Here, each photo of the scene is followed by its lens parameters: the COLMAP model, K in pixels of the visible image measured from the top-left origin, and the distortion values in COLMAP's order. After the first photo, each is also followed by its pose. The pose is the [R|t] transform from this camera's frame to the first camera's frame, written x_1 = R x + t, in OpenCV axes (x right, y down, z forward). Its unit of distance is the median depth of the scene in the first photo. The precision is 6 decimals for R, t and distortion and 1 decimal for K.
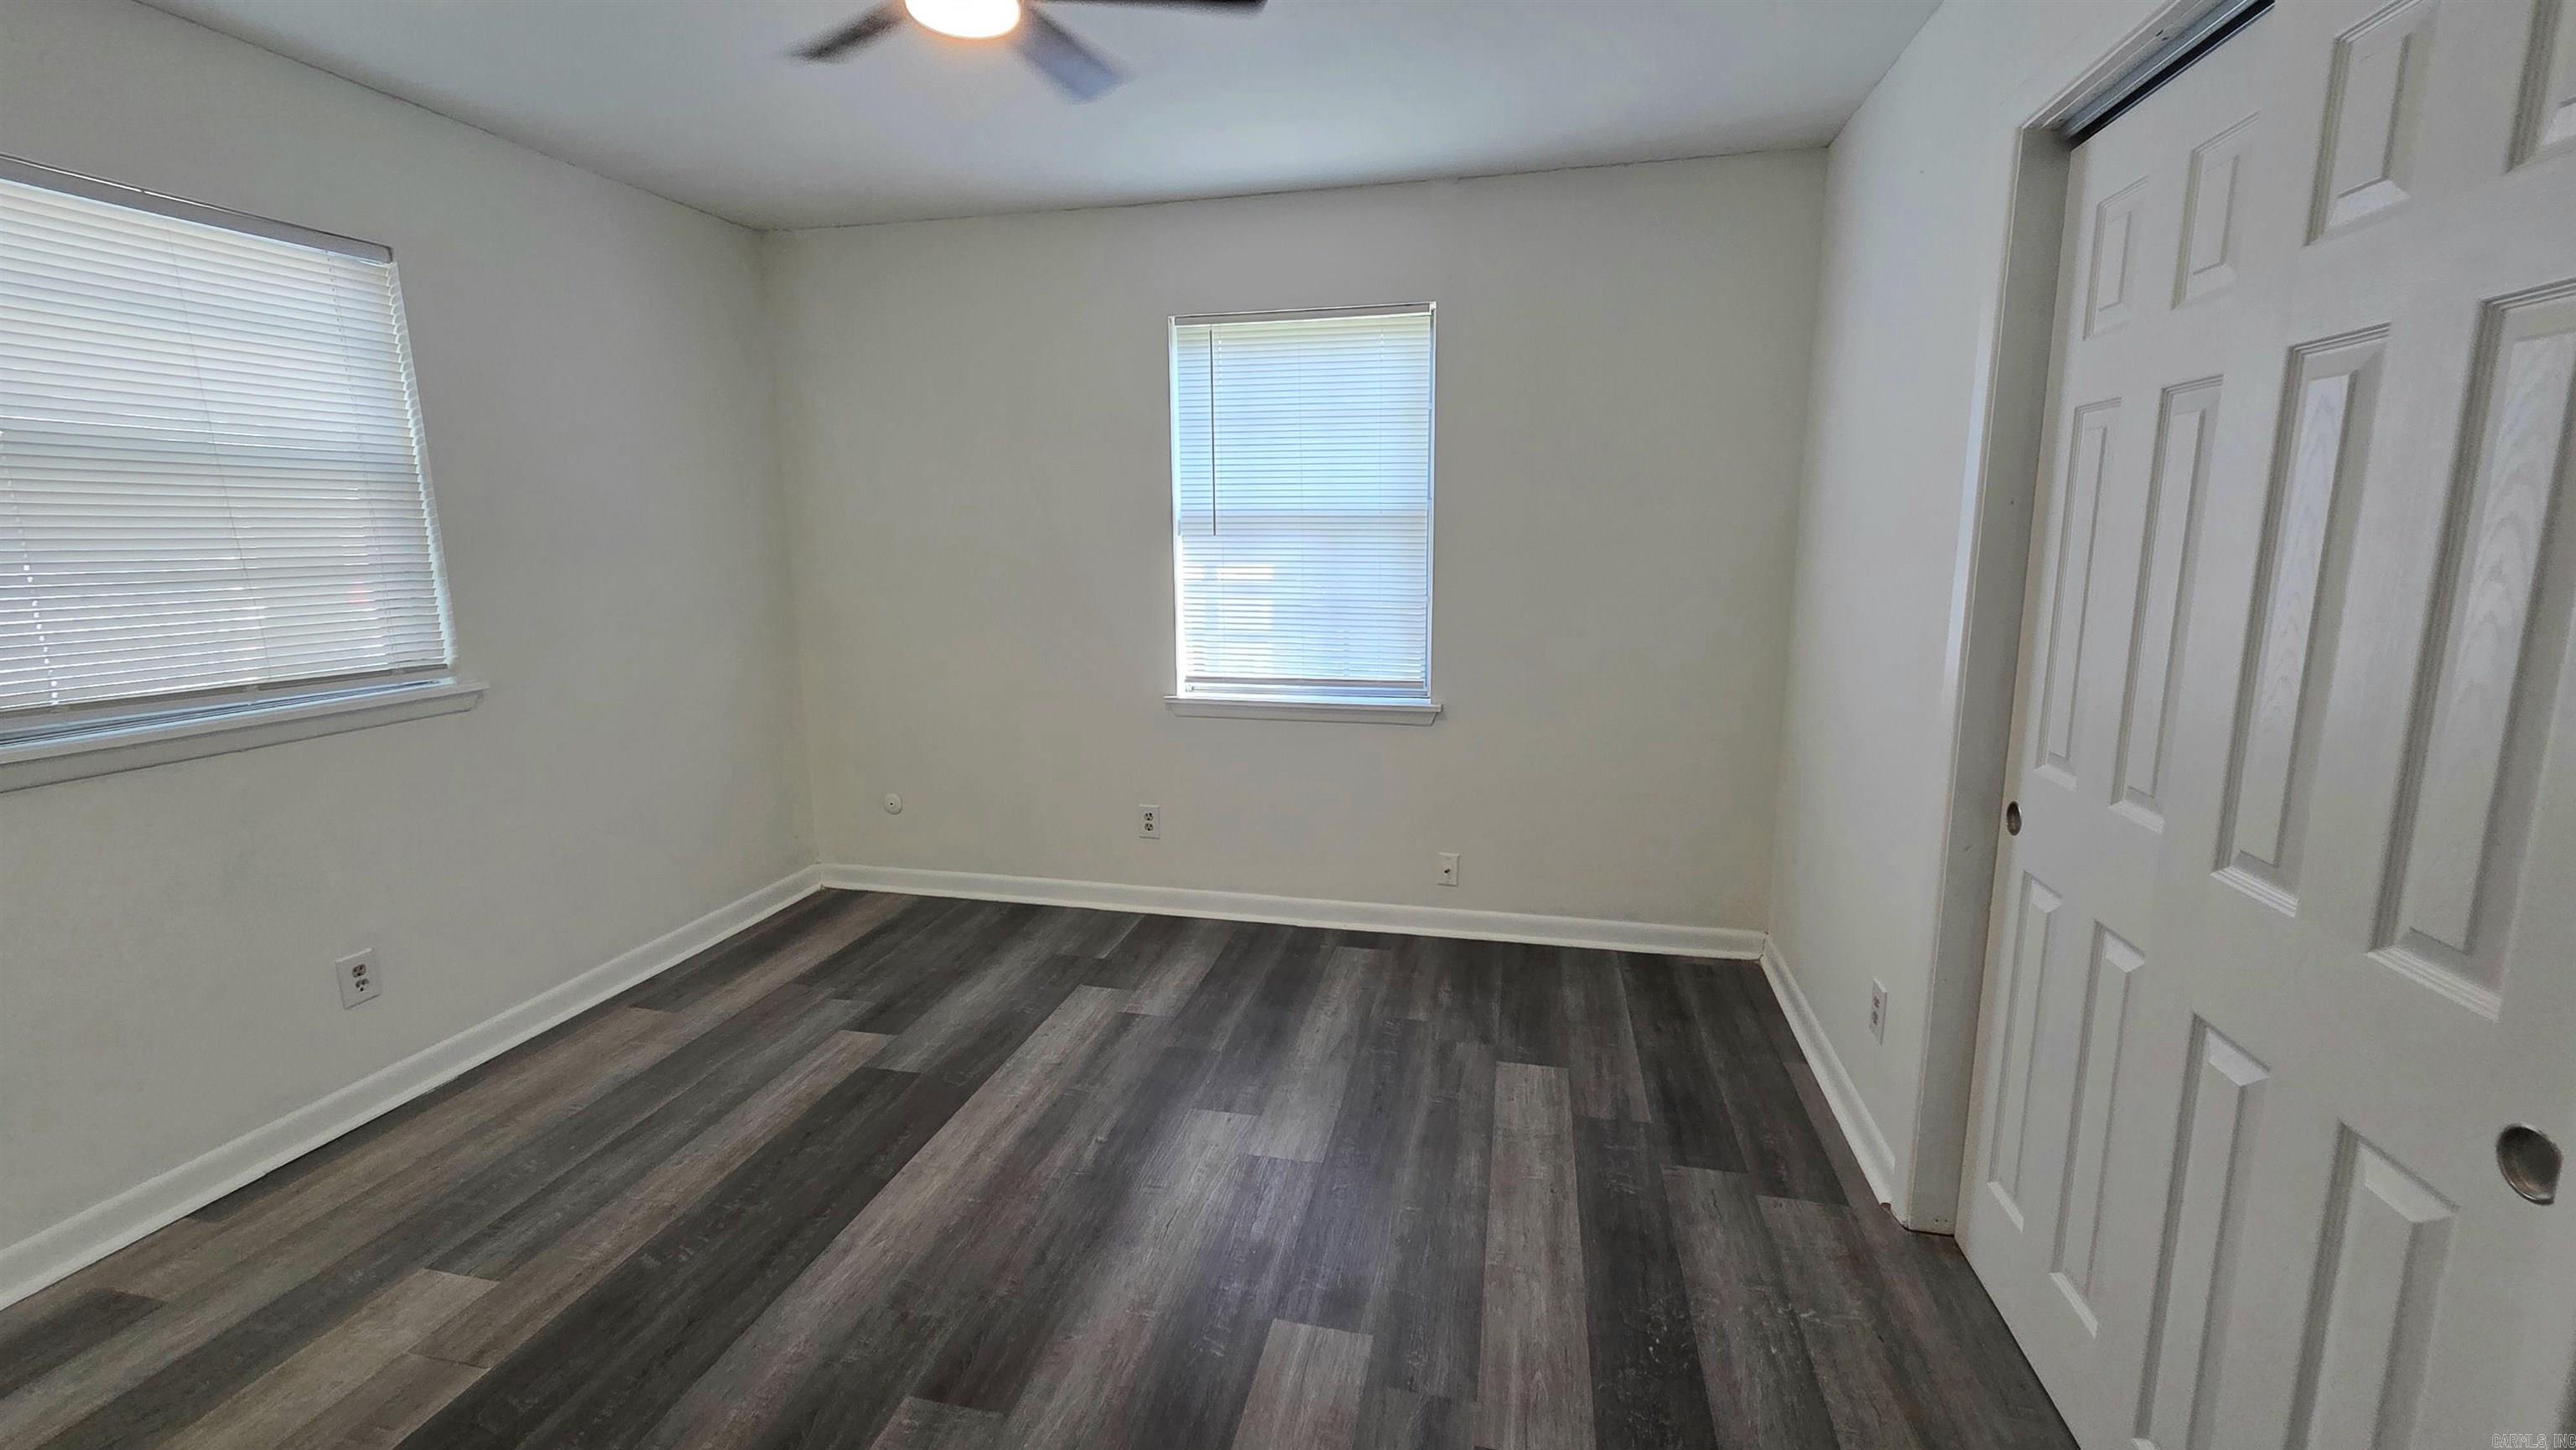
lens RADIAL K [[1054.1, 0, 1287.0], [0, 1054.1, 712.5], [0, 0, 1]] dist [0.000770, 0.000083]
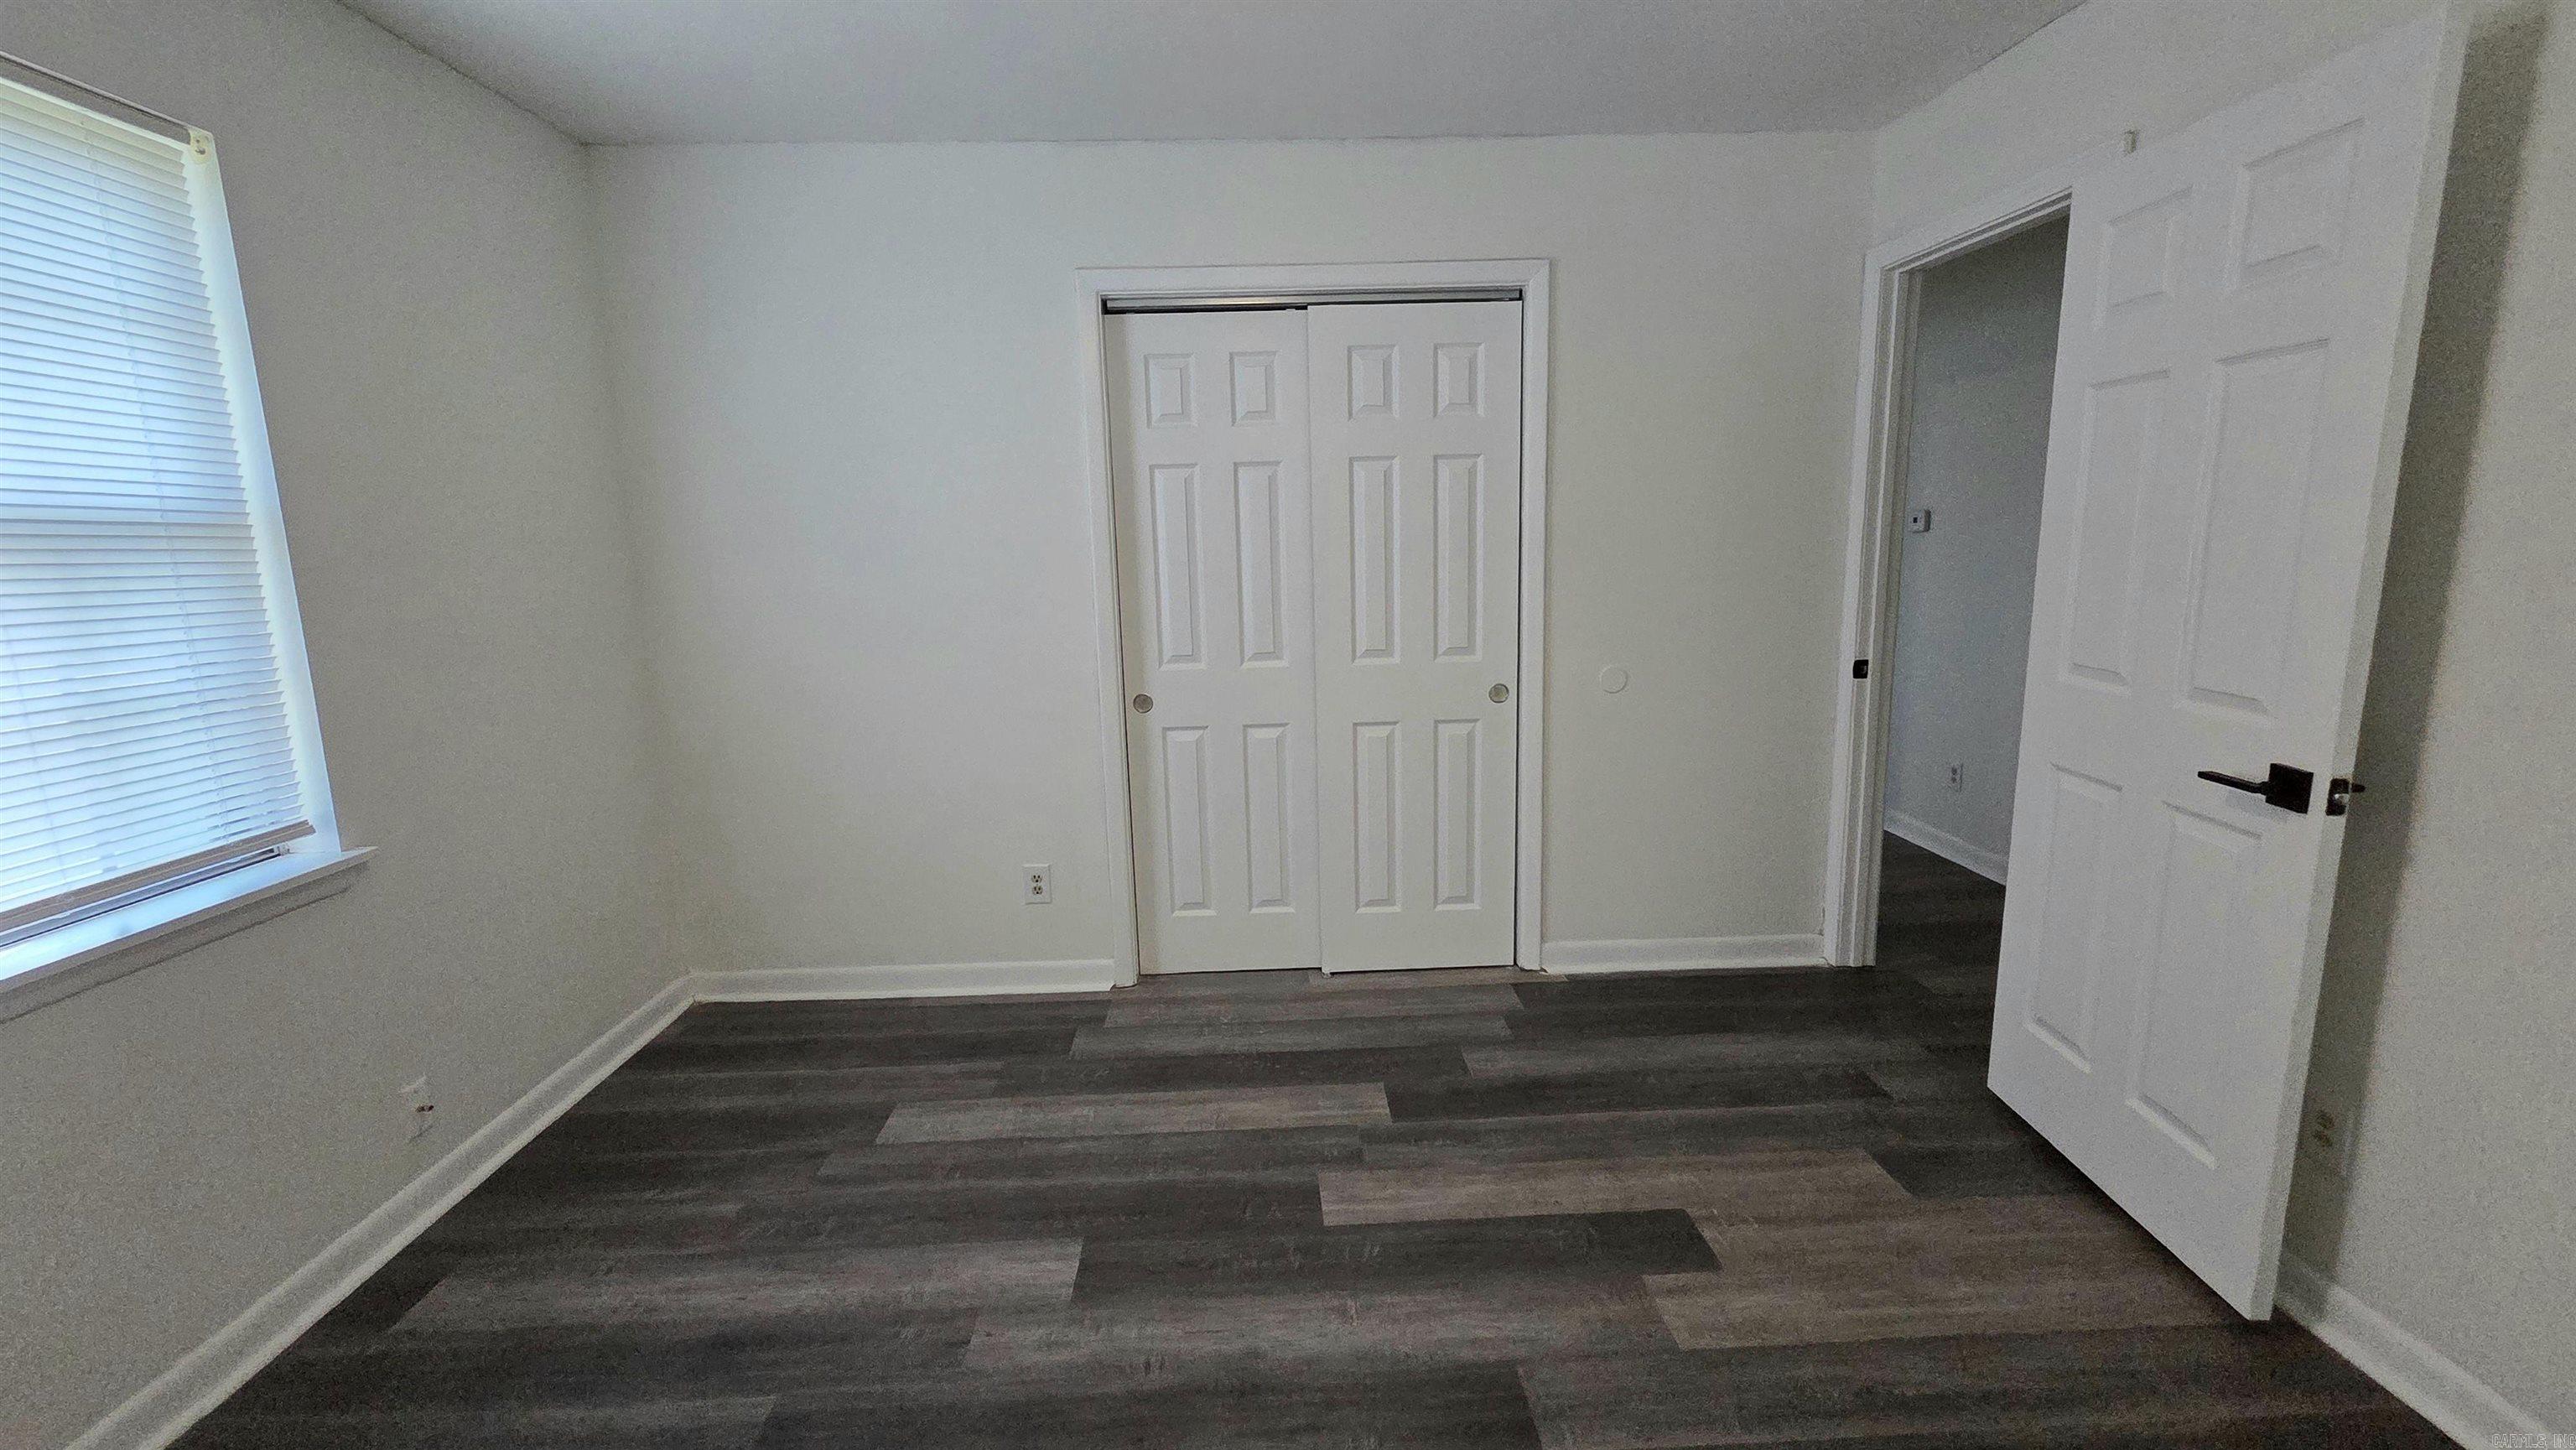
lens RADIAL K [[1054.1, 0, 1287.0], [0, 1054.1, 712.5], [0, 0, 1]] dist [0.000770, 0.000083]
pose [[-0.257890, -0.148474, 0.954698, -0.601032], [0.192311, 0.960462, 0.201319, -0.110220], [-0.946842, 0.235517, -0.219140, 0.700135]]
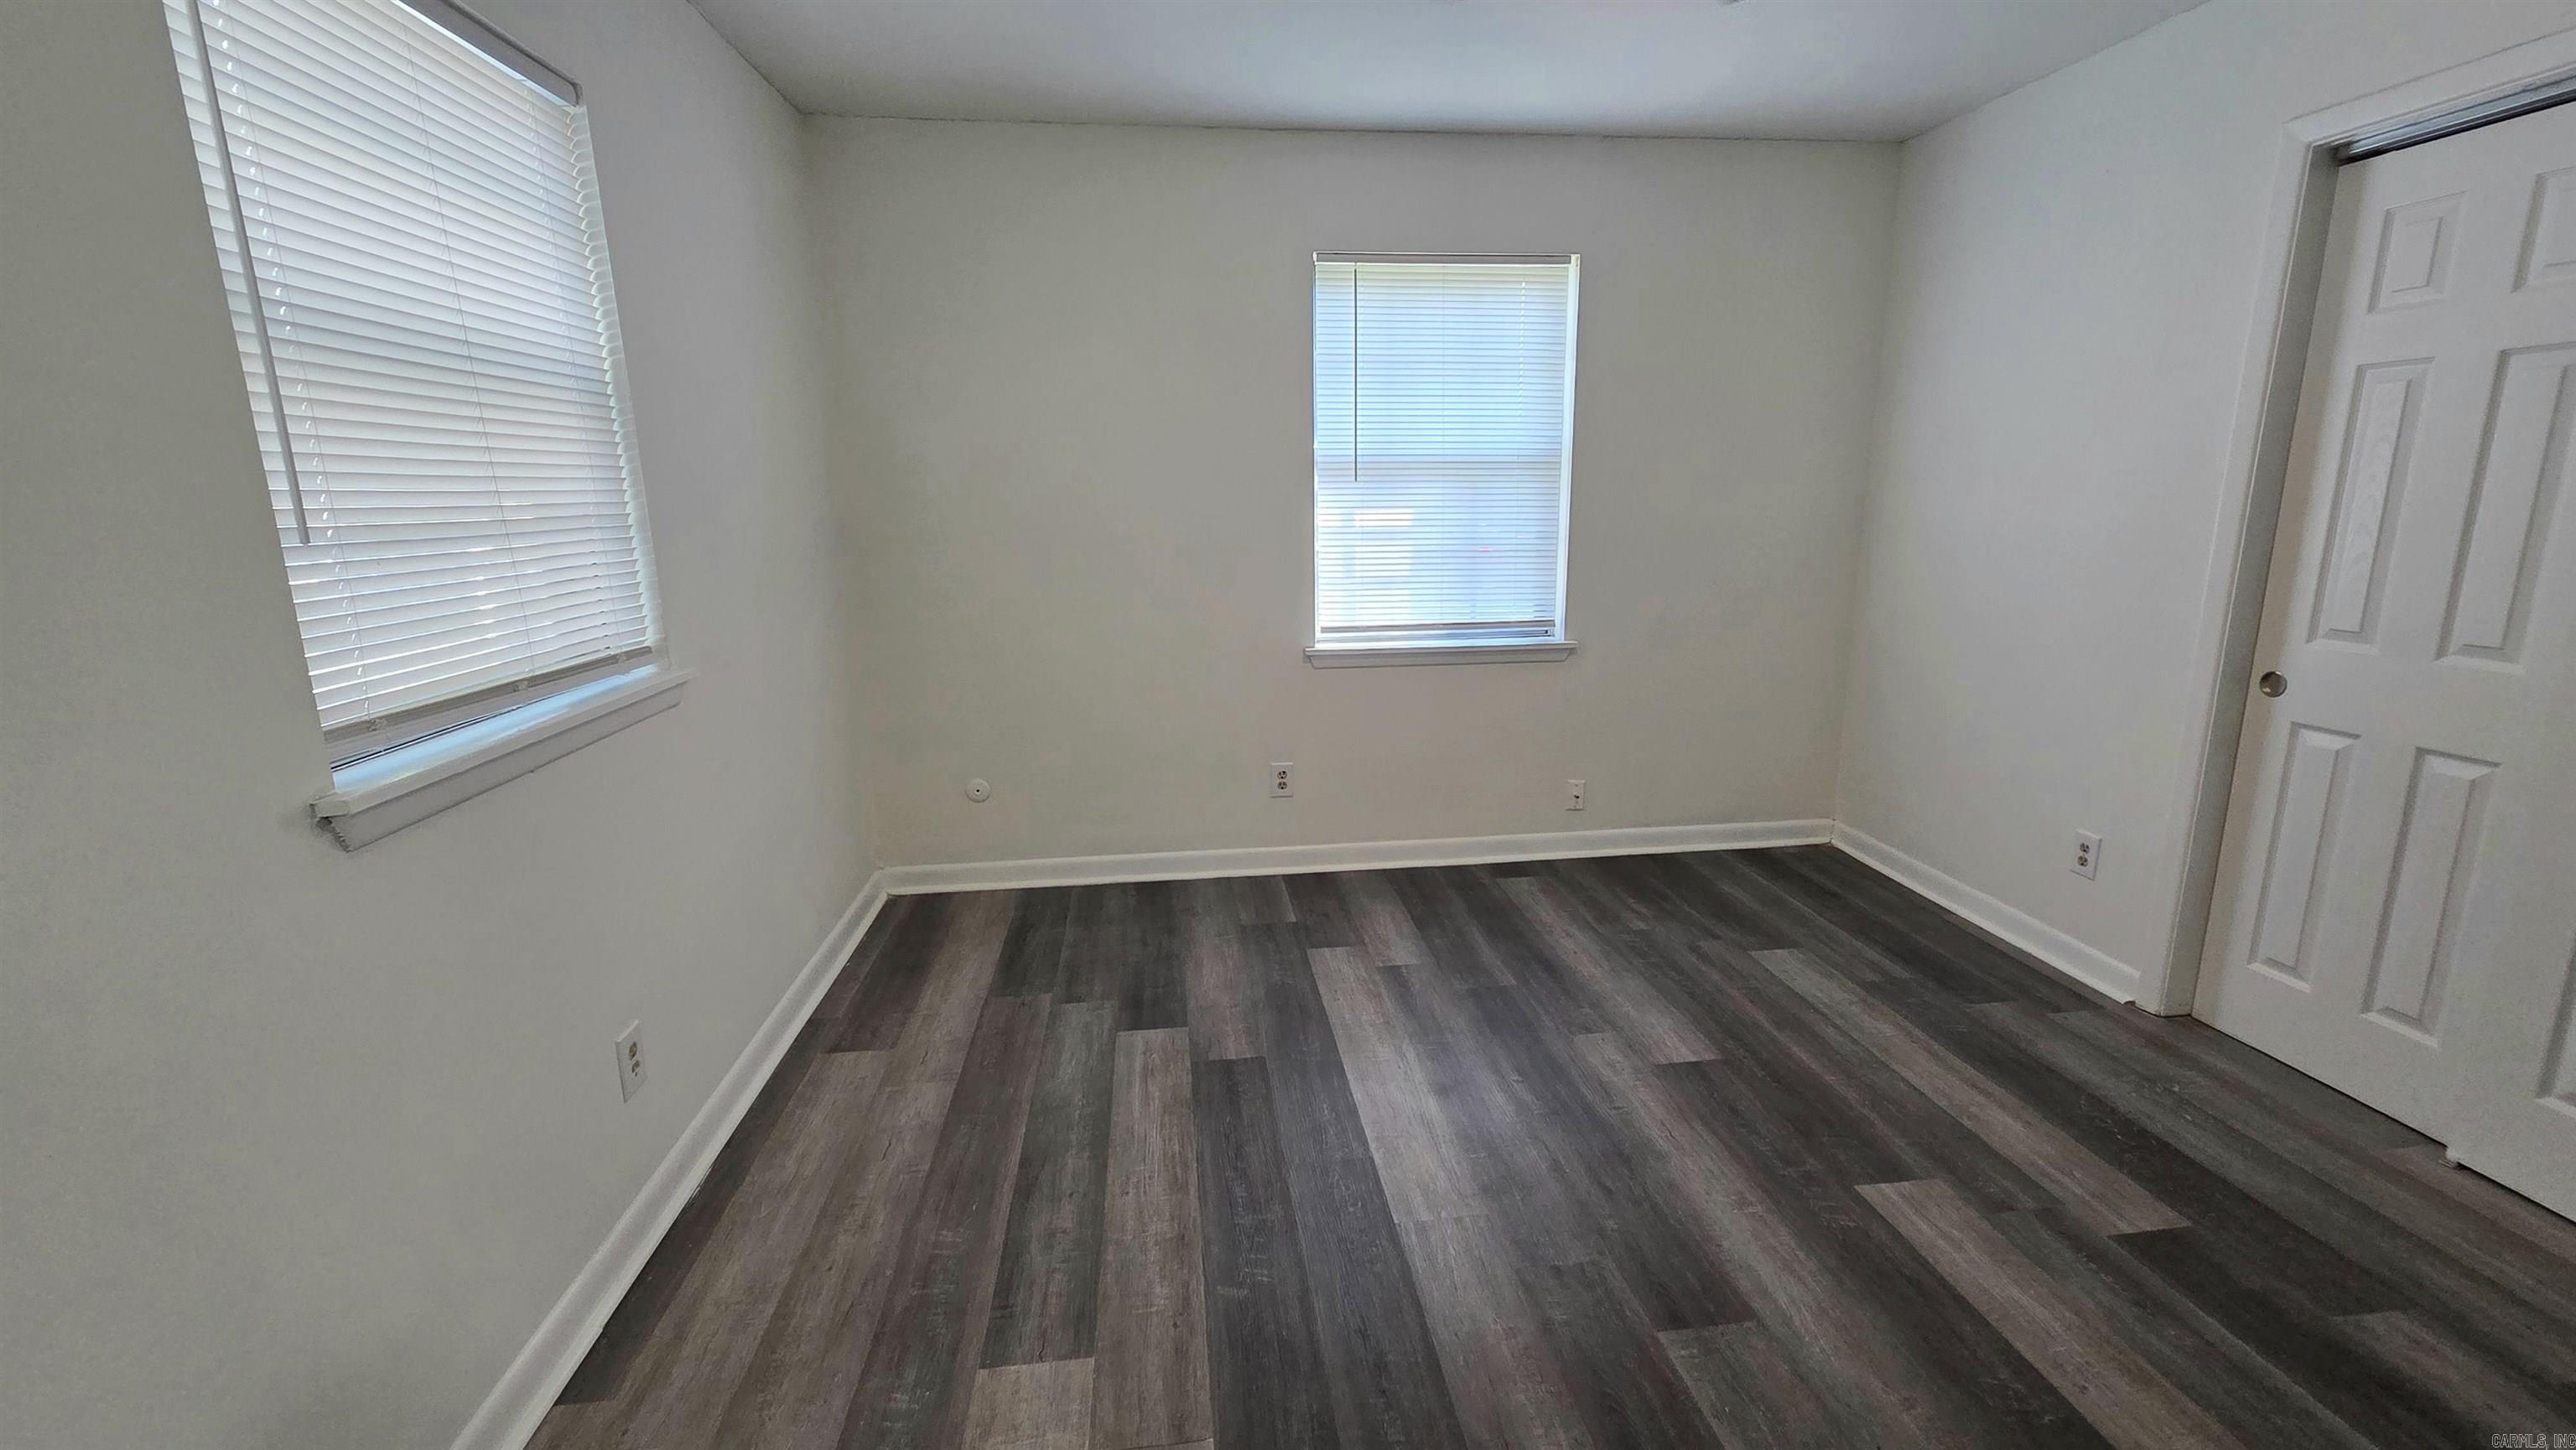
lens RADIAL K [[1054.1, 0, 1287.0], [0, 1054.1, 712.5], [0, 0, 1]] dist [0.000770, 0.000083]
pose [[0.941355, -0.076486, 0.328634, -0.539399], [0.065395, 0.996858, 0.044687, -0.001685], [-0.331020, -0.020575, 0.943400, 0.104223]]
